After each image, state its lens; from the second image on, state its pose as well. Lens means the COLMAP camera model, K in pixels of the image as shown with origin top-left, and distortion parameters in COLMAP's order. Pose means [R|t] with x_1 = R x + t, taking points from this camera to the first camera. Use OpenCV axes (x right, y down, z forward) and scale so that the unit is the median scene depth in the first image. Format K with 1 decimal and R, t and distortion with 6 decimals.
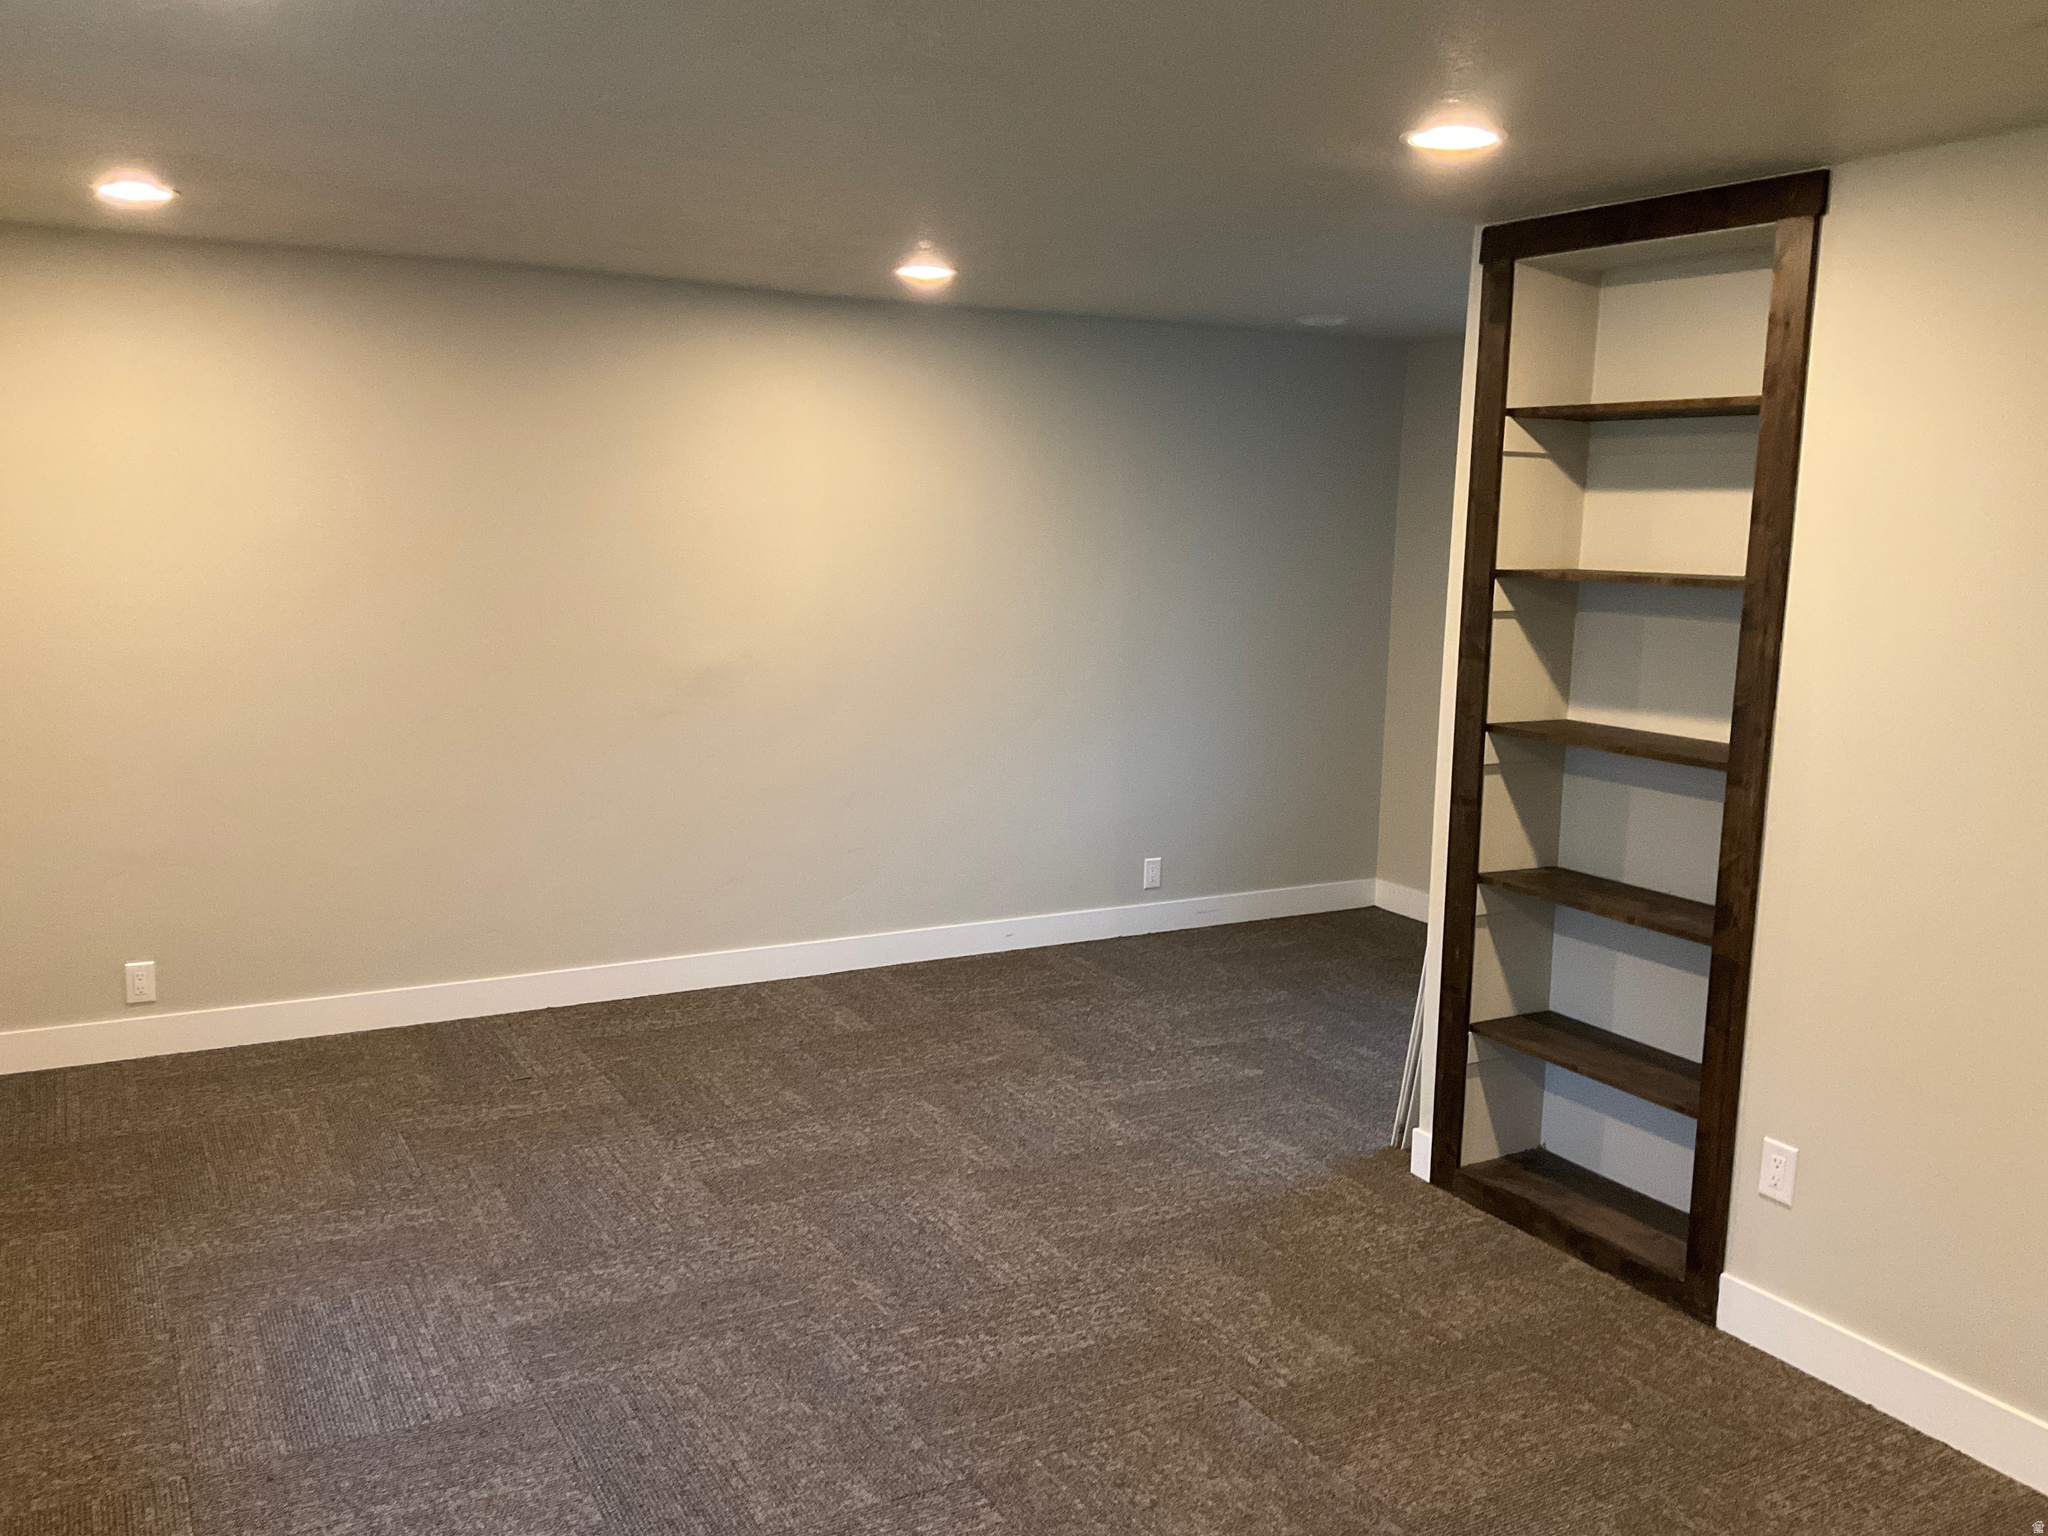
lens RADIAL K [[1687.0, 0, 1026.2], [0, 1687.0, 758.2], [0, 0, 1]] dist [0.061352, -0.110374]
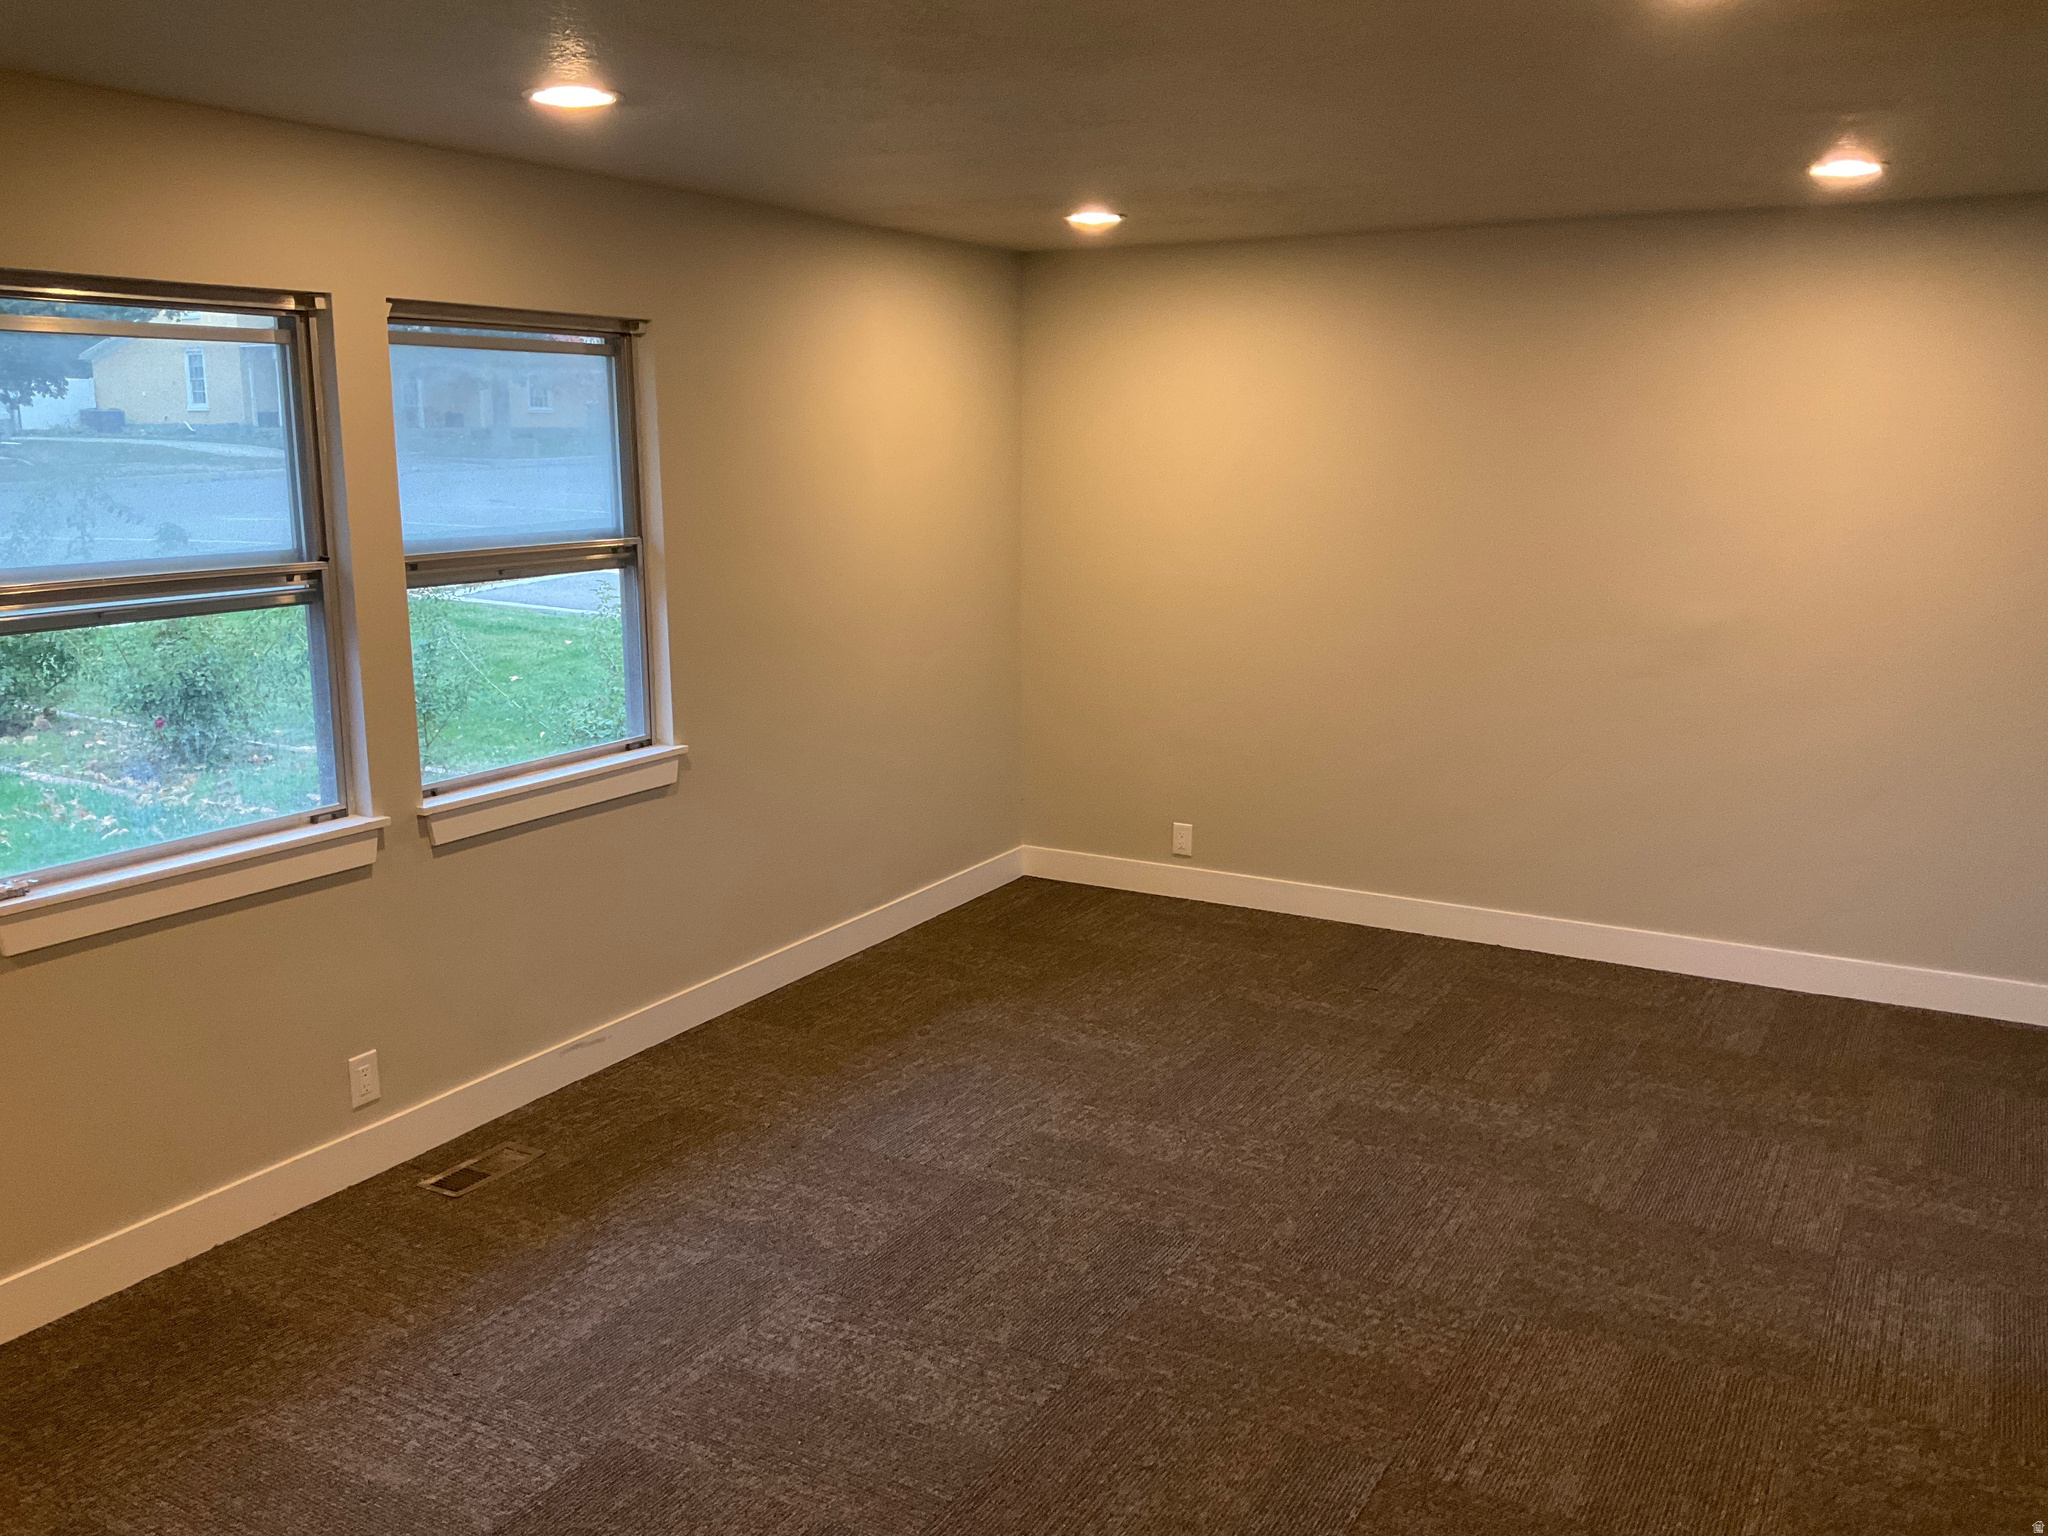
lens RADIAL K [[1687.0, 0, 1006.0], [0, 1687.0, 761.1], [0, 0, 1]] dist [0.061352, -0.110374]
pose [[0.513417, 0.142926, -0.846153, 0.625334], [-0.114164, 0.988644, 0.097723, -0.045547], [0.850511, 0.046428, 0.523903, 0.294686]]
